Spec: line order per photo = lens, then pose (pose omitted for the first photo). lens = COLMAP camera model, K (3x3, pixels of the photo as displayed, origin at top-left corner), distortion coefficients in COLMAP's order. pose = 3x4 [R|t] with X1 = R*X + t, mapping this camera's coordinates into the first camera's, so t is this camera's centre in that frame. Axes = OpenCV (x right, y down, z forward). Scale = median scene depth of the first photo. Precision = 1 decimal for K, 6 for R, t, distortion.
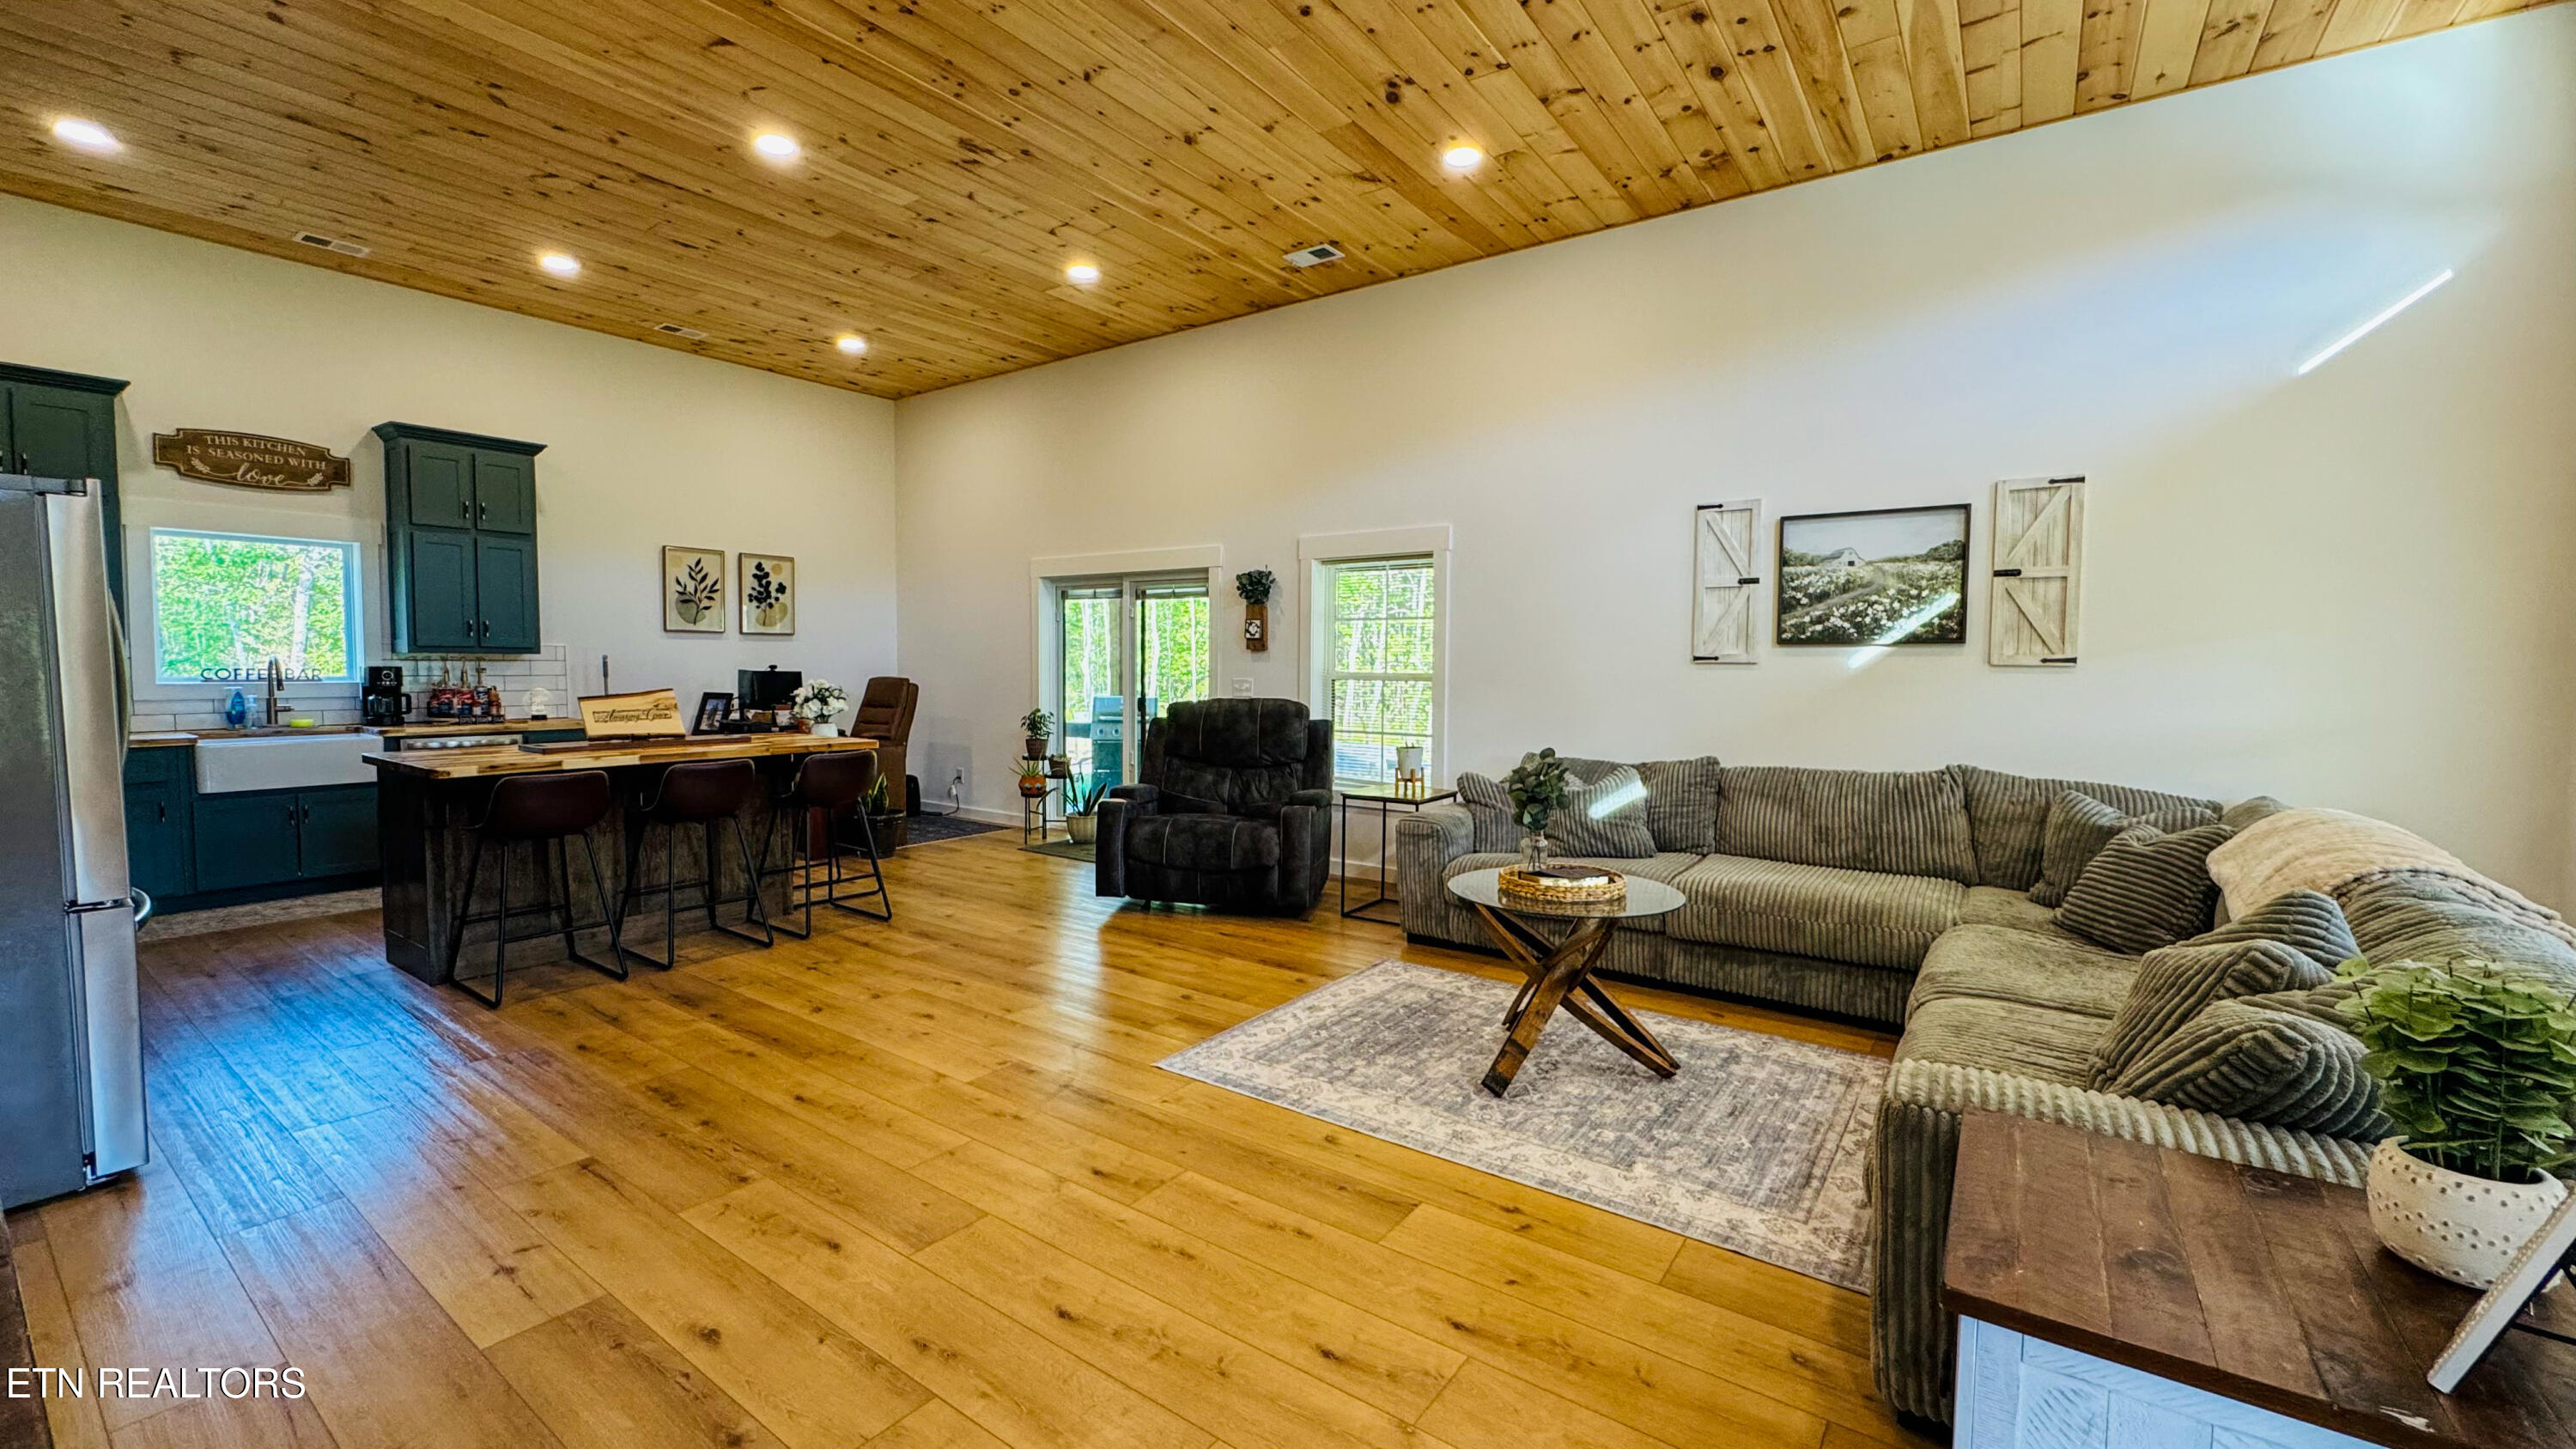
lens RADIAL K [[1027.6, 0, 1289.1], [0, 1027.6, 716.6], [0, 0, 1]] dist [-0.002711, -0.000075]
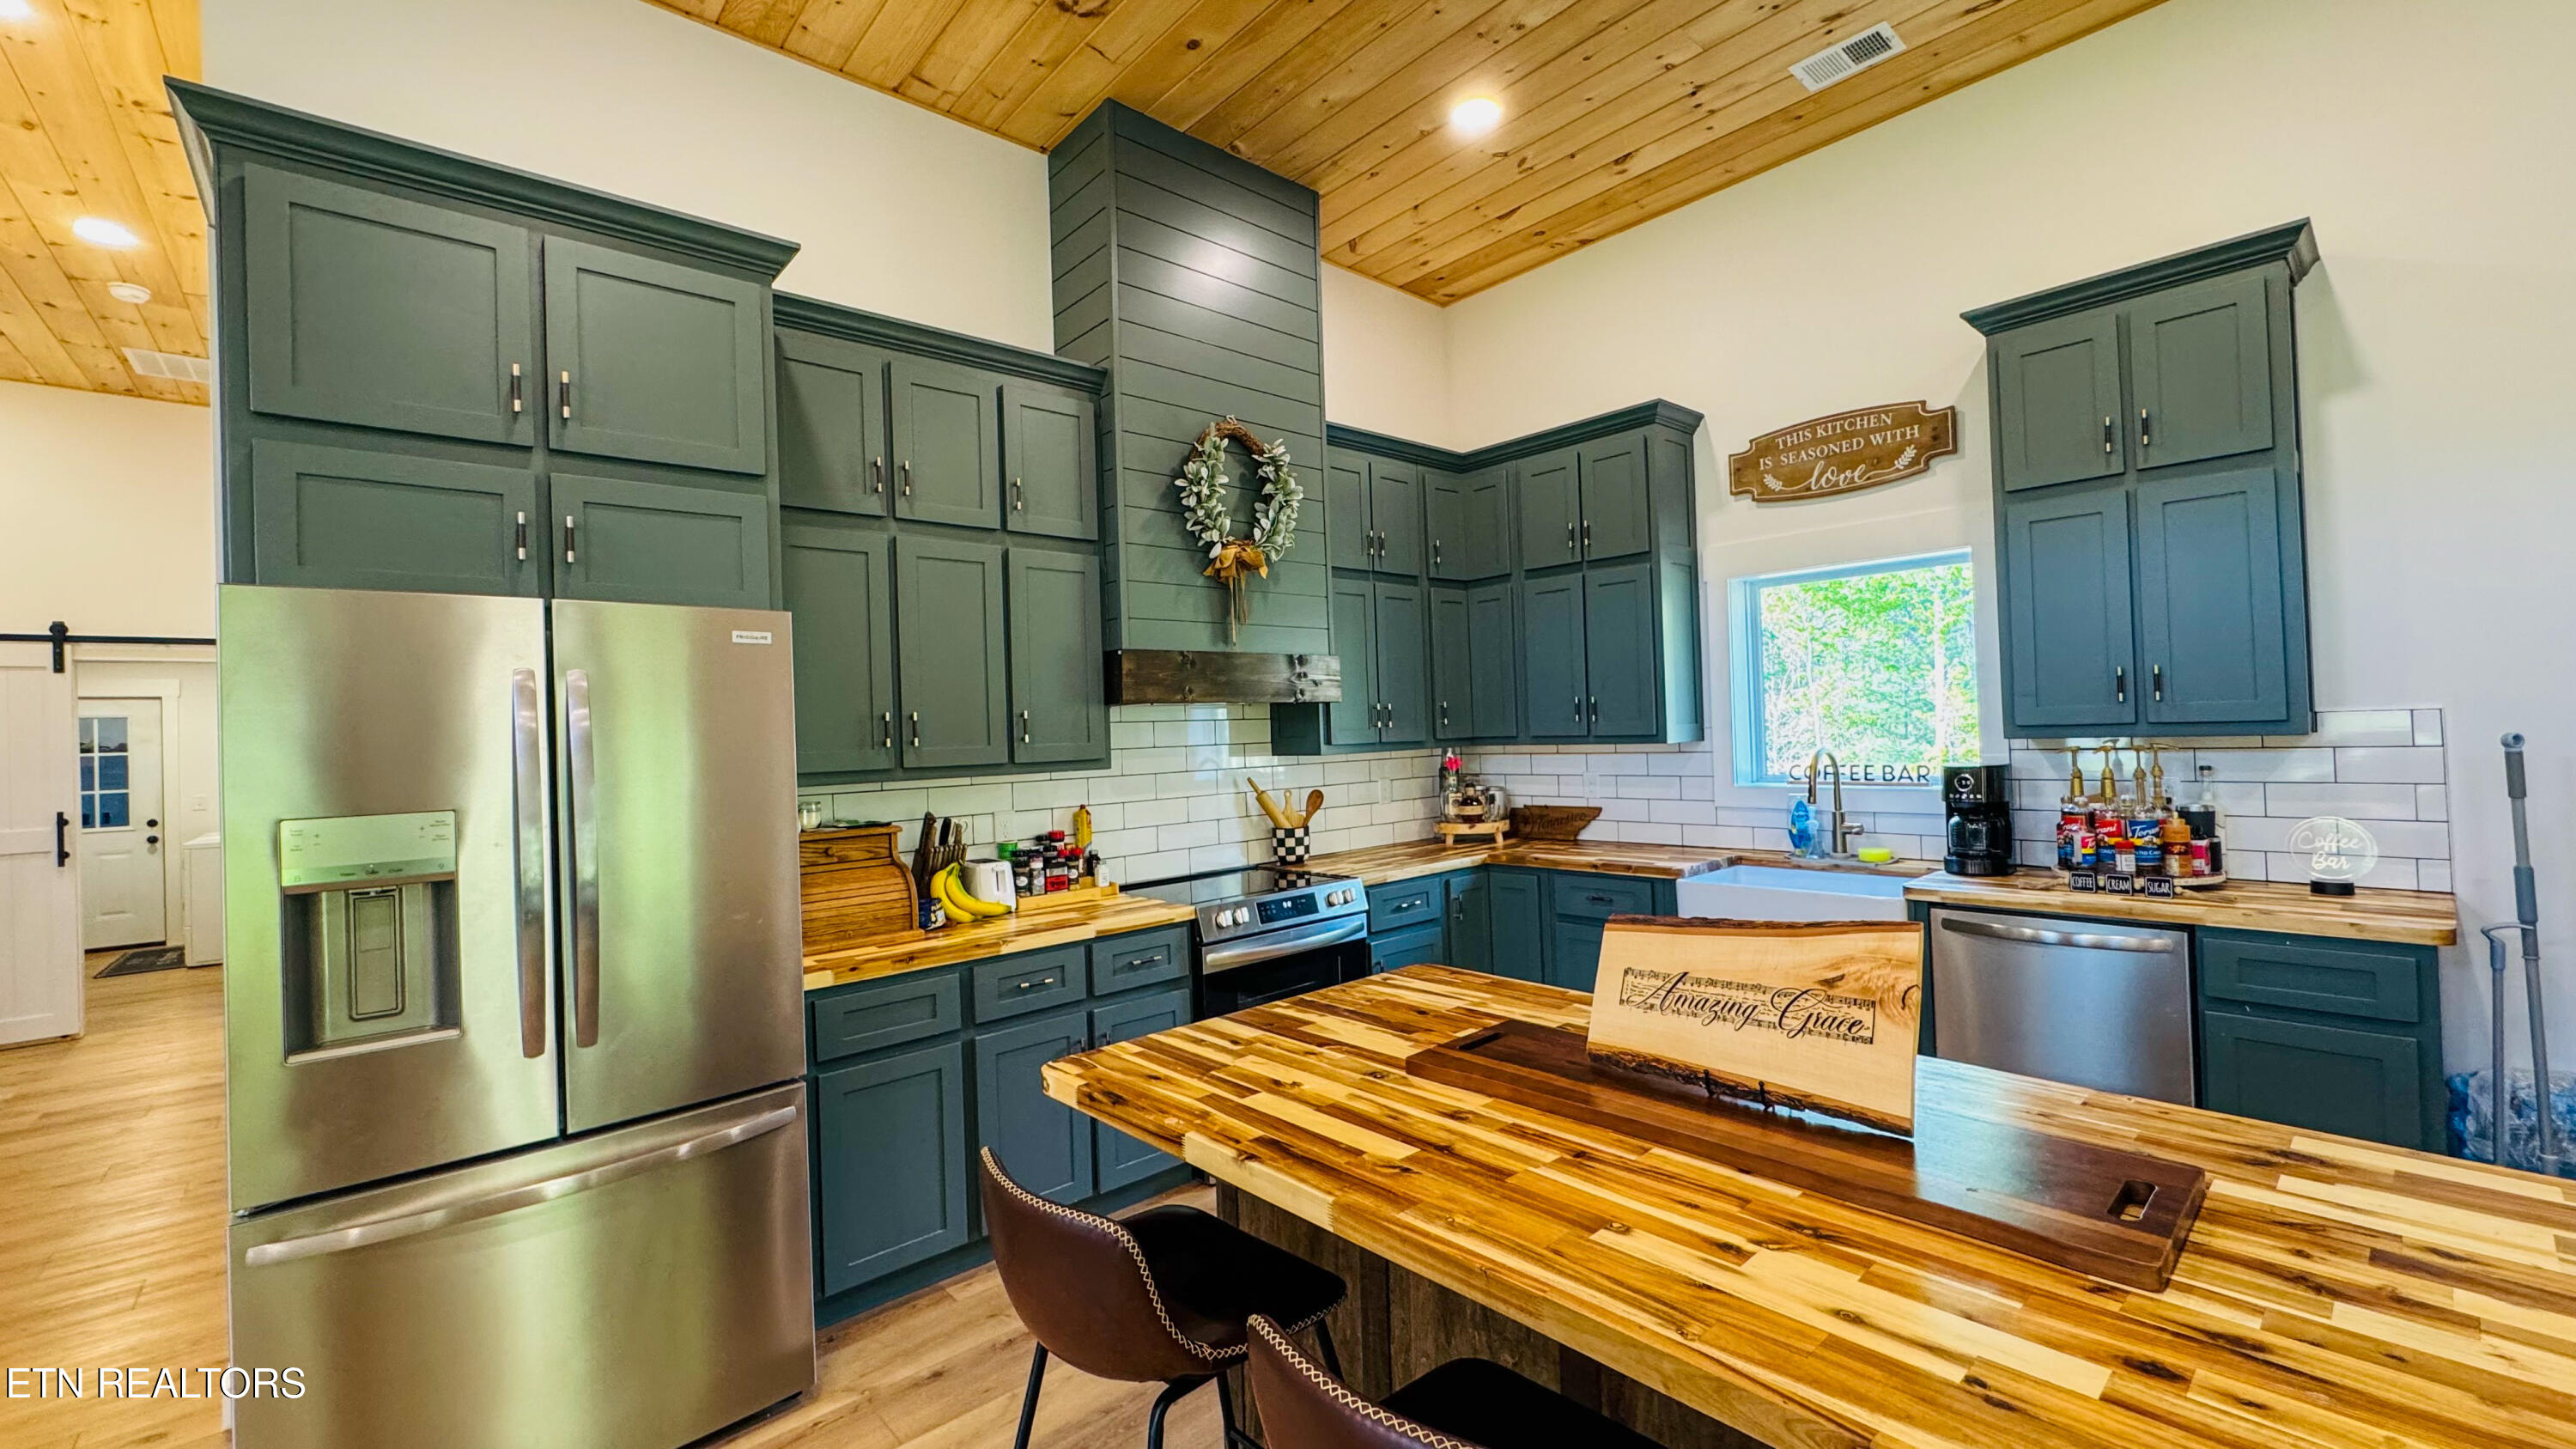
lens RADIAL K [[1027.6, 0, 1287.2], [0, 1027.6, 716.2], [0, 0, 1]] dist [-0.002711, -0.000075]
pose [[-0.216409, -0.016094, -0.976170, -0.285461], [-0.018956, 0.999745, -0.012280, -0.064845], [0.976119, 0.015847, -0.216659, 0.807746]]
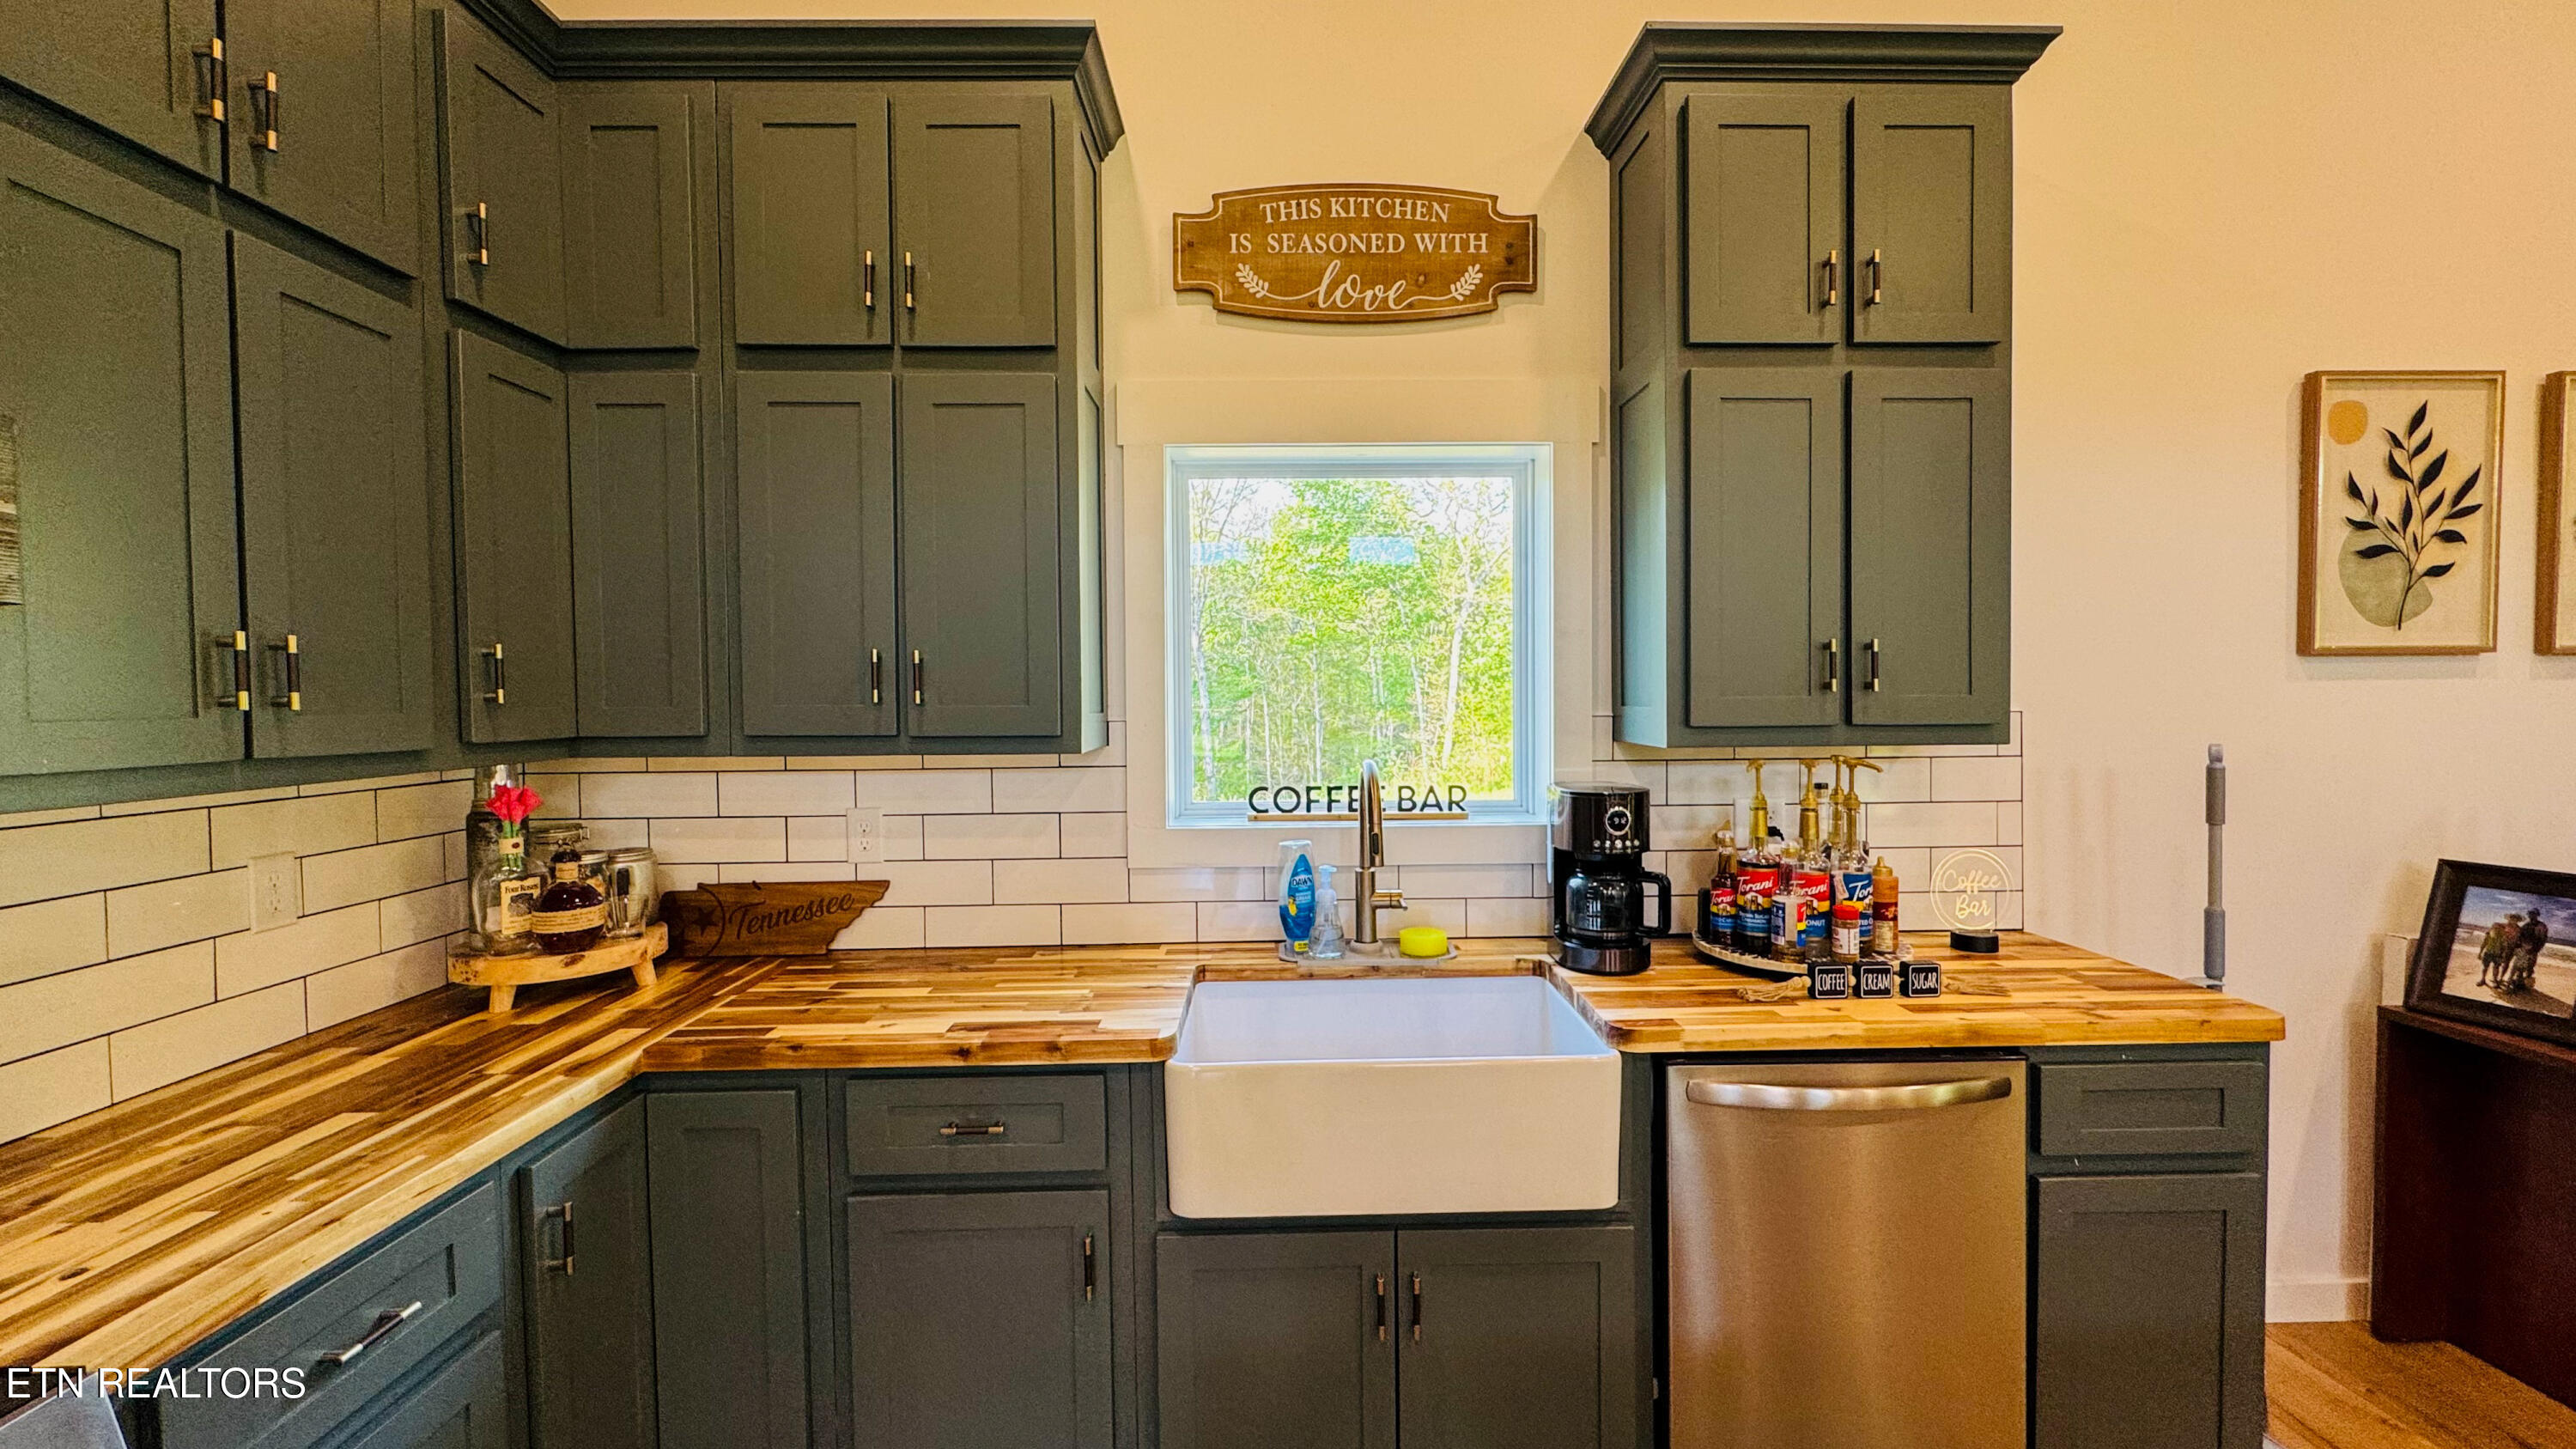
lens RADIAL K [[1027.6, 0, 1286.8], [0, 1027.6, 718.0], [0, 0, 1]] dist [-0.002711, -0.000075]
pose [[0.598446, 0.003361, -0.801156, -0.718895], [-0.026353, 0.999533, -0.015491, -0.068088], [0.800730, 0.030383, 0.598255, 0.759682]]
